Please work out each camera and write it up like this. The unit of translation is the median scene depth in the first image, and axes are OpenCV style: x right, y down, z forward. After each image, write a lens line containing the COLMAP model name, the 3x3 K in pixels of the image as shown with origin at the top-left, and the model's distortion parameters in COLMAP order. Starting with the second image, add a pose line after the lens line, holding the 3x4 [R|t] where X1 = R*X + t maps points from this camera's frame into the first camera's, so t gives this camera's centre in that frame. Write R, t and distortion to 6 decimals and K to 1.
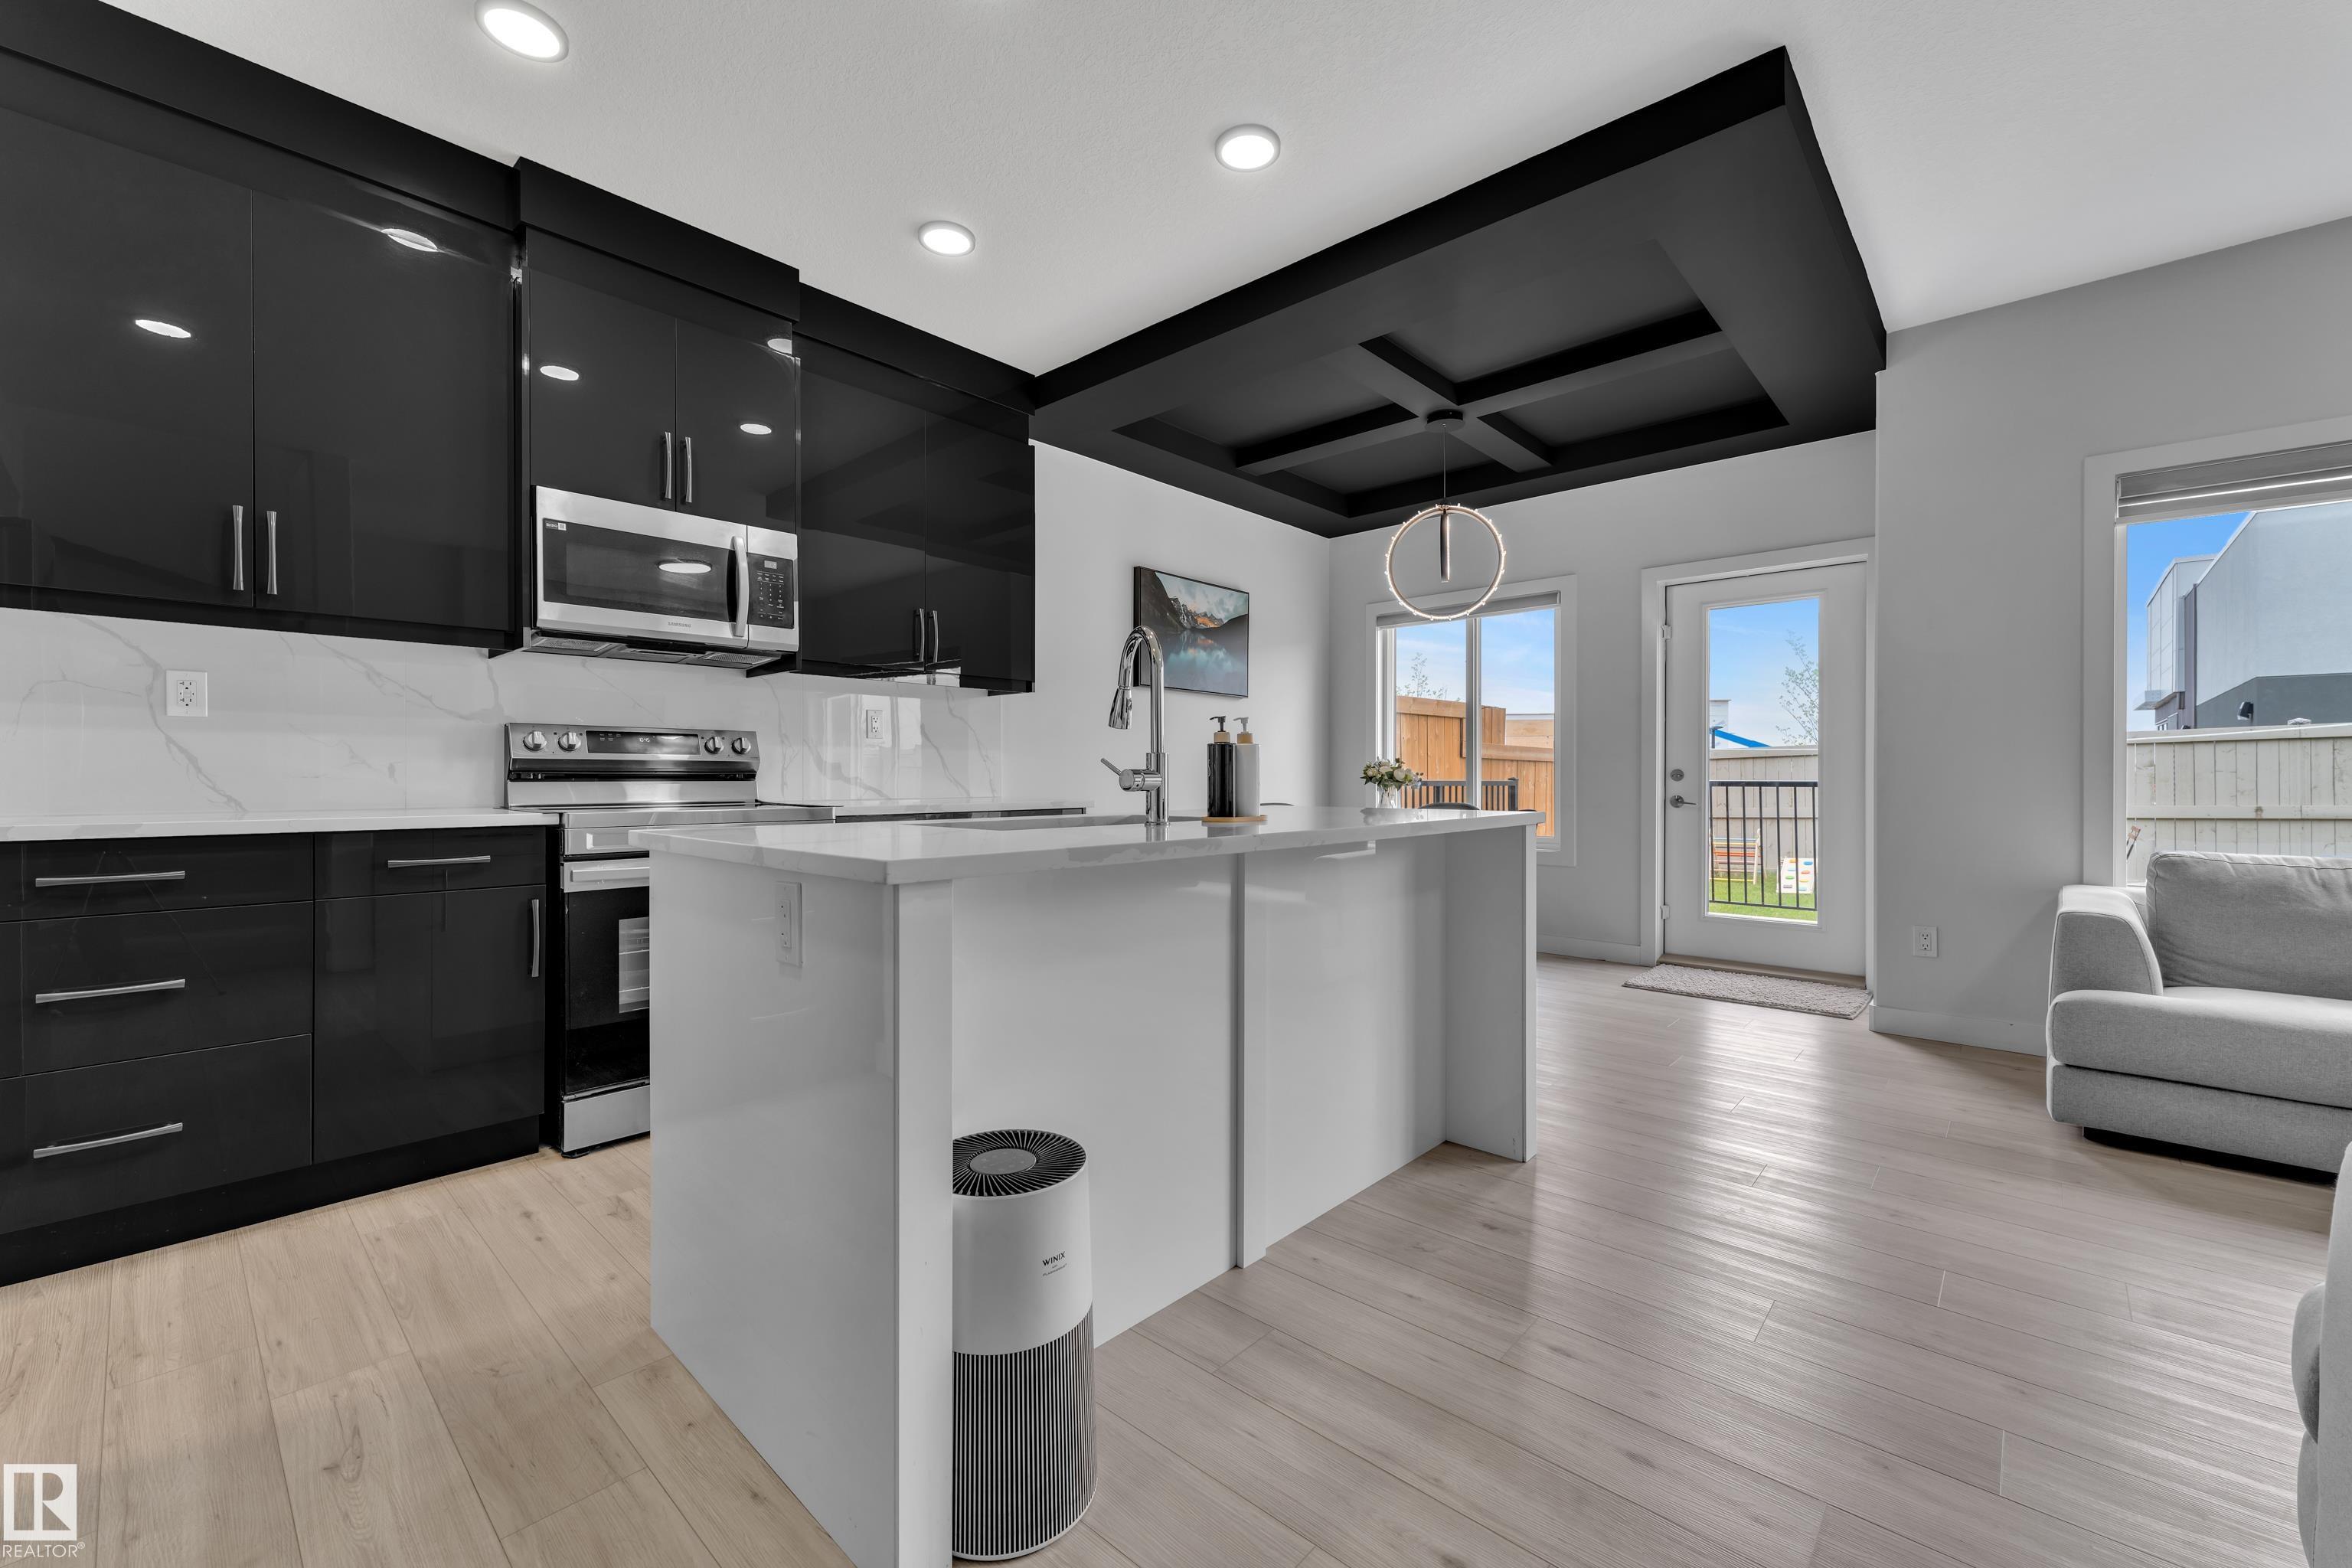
lens RADIAL K [[940.8, 0, 1176.2], [0, 940.8, 778.2], [0, 0, 1]] dist [0.001768, 0.000031]
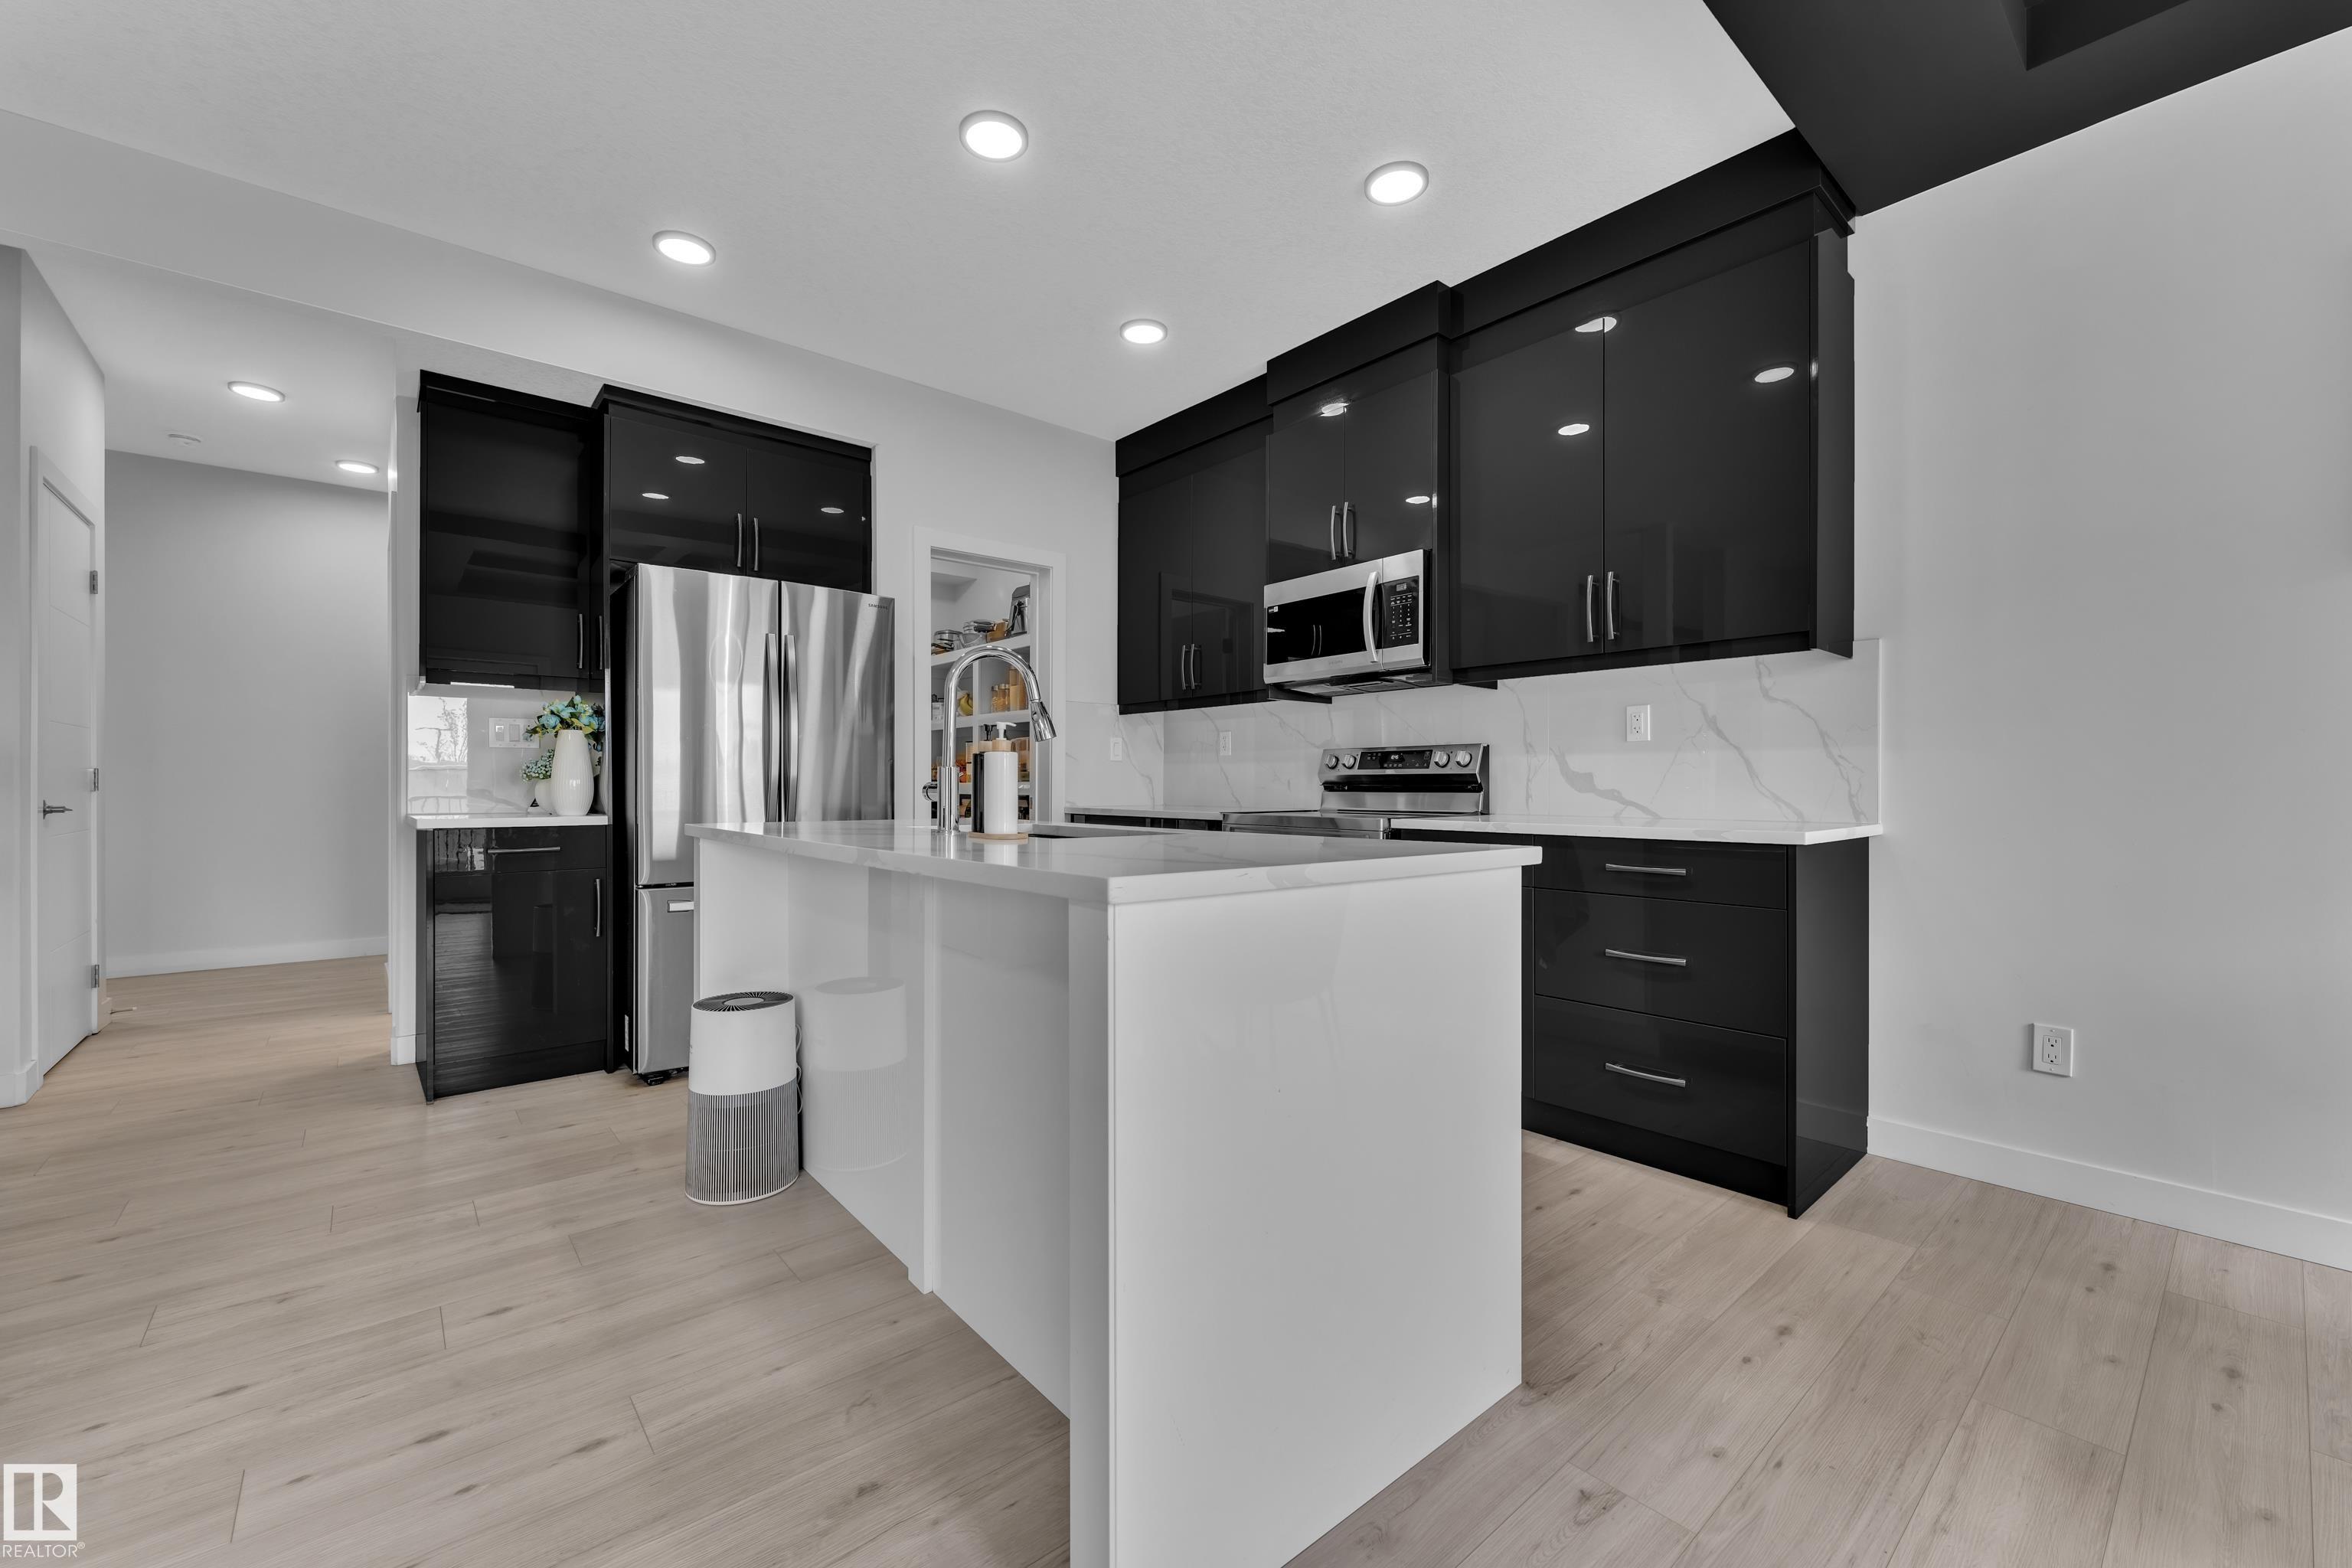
lens RADIAL K [[940.8, 0, 1178.5], [0, 940.8, 789.9], [0, 0, 1]] dist [0.001768, 0.000031]
pose [[-0.121016, 0.004104, -0.992642, 0.477897], [-0.004170, 0.999981, 0.004643, -0.002789], [0.992642, 0.004701, -0.120997, 0.650566]]
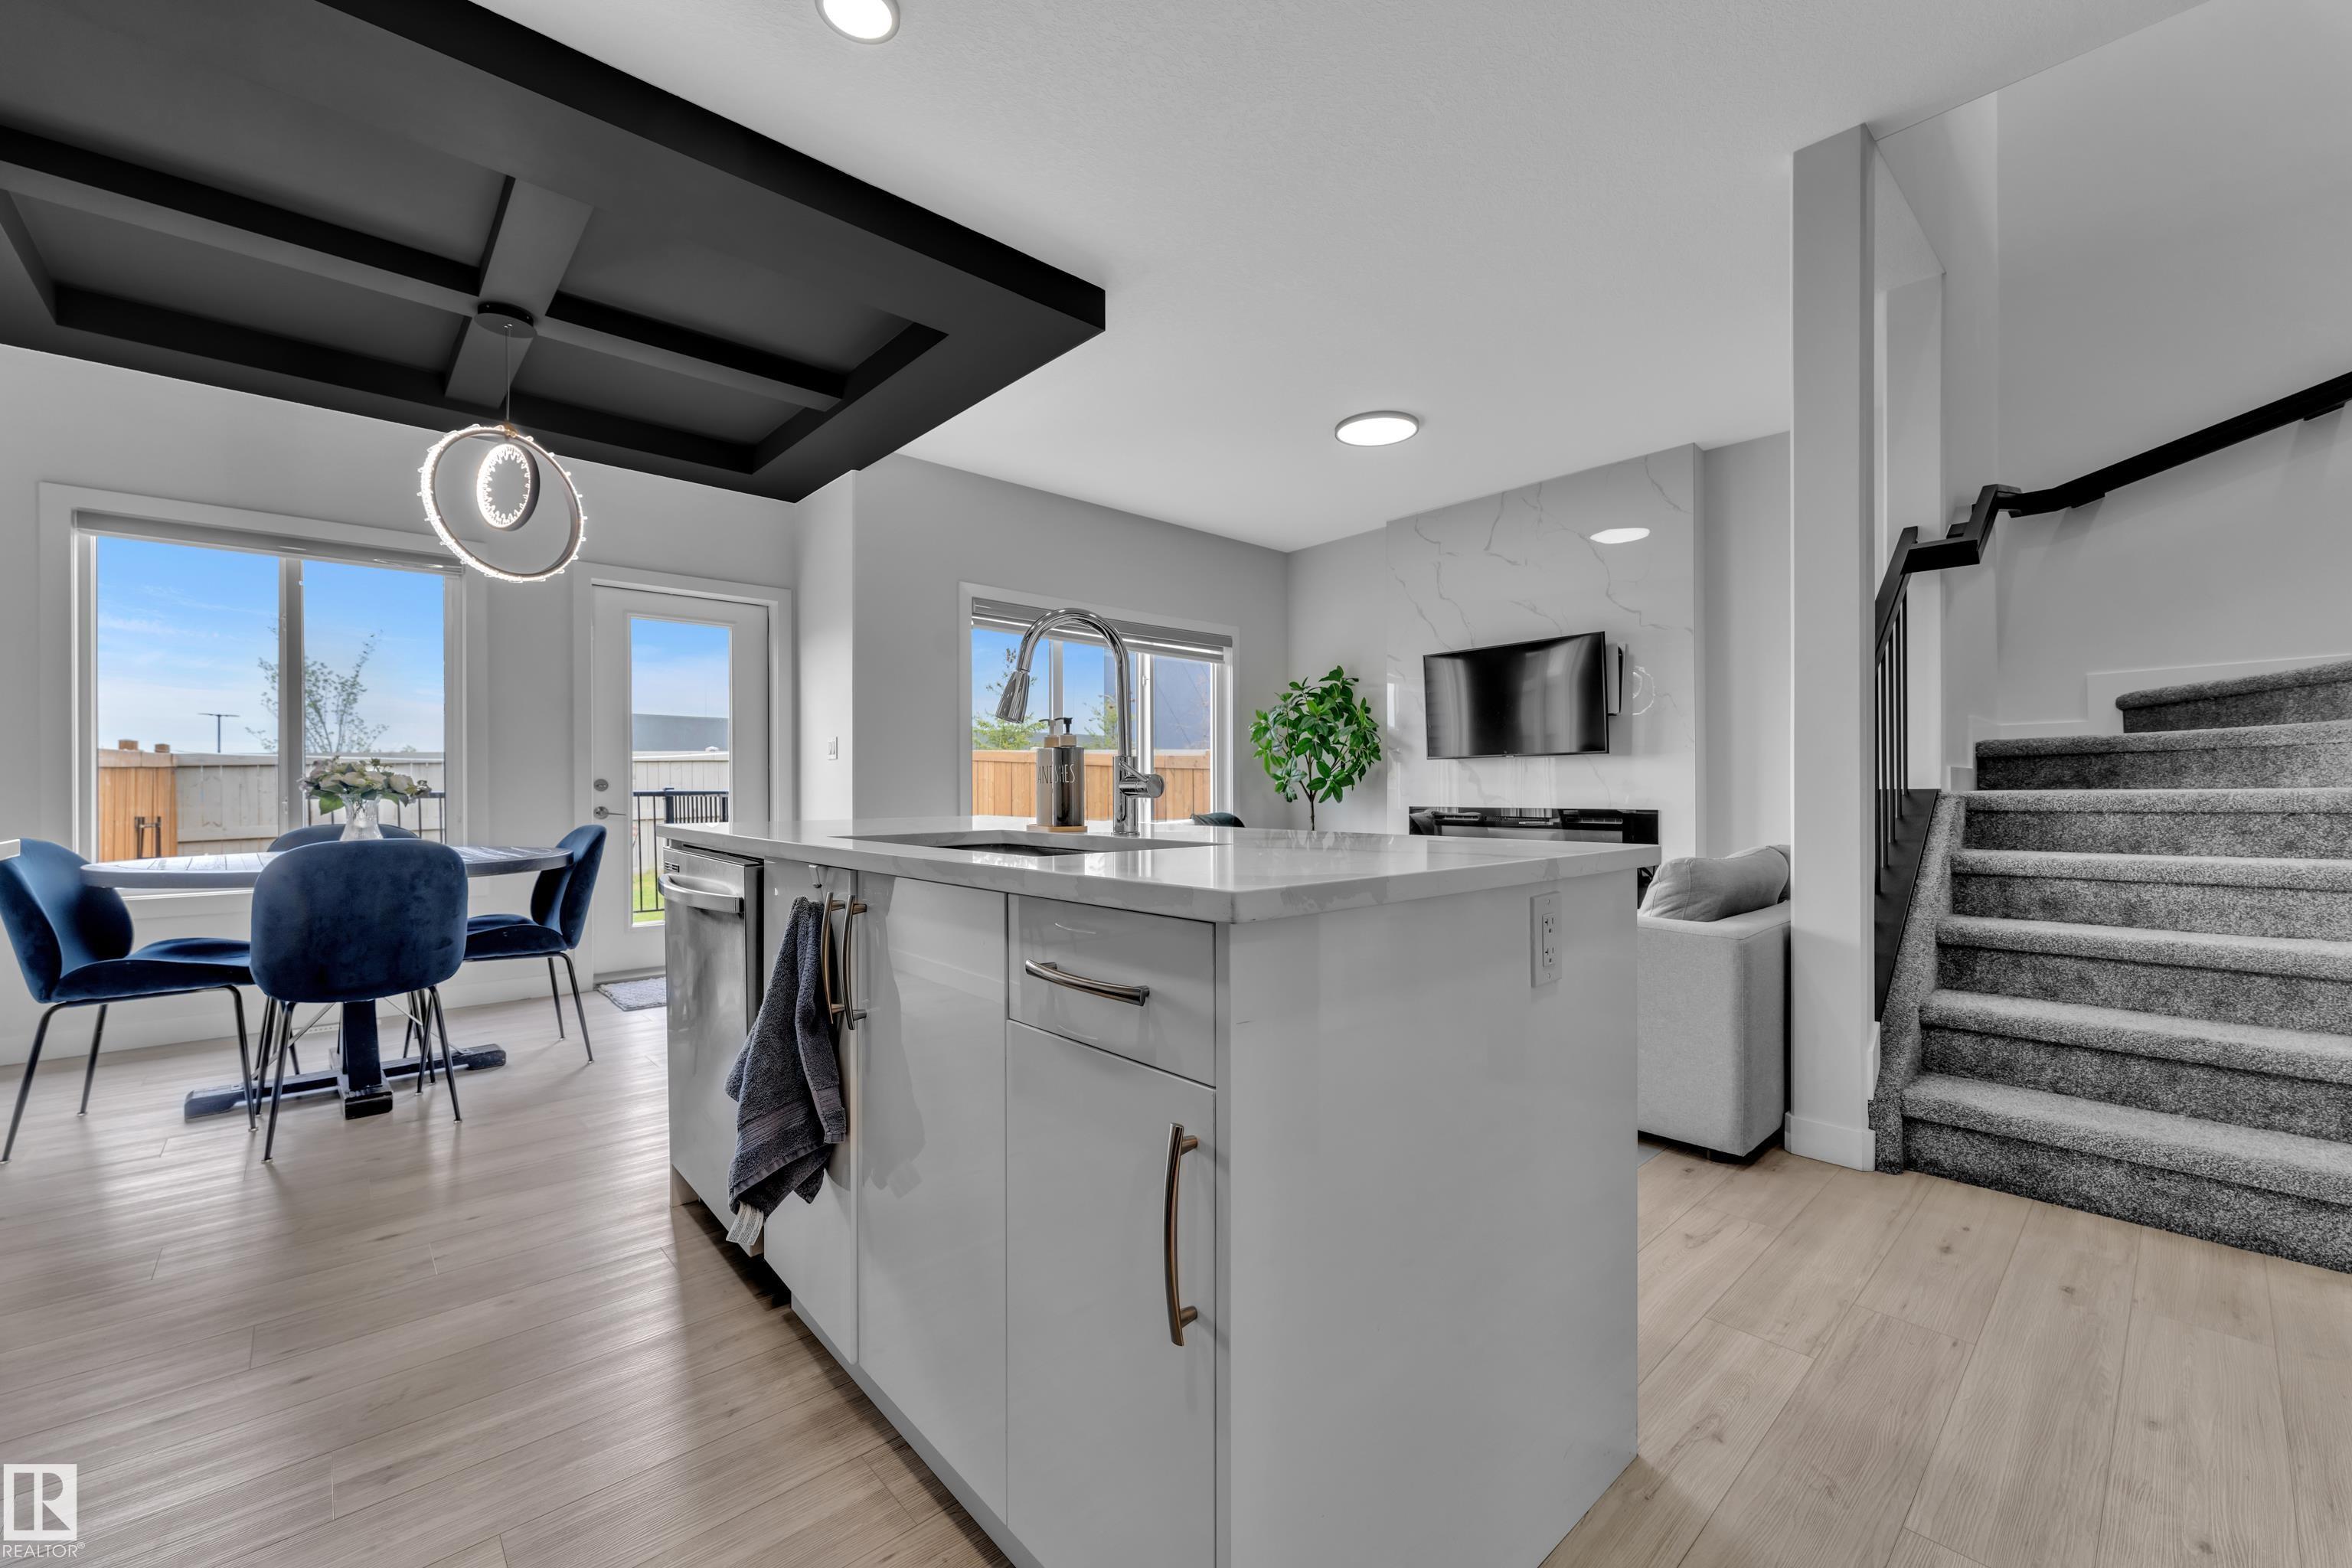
lens RADIAL K [[940.8, 0, 1167.5], [0, 940.8, 788.3], [0, 0, 1]] dist [0.001768, 0.000031]
pose [[0.091818, -0.001313, 0.995775, -0.437677], [0.003827, 0.999992, 0.000966, 0.001805], [-0.995768, 0.003722, 0.091823, 0.405929]]
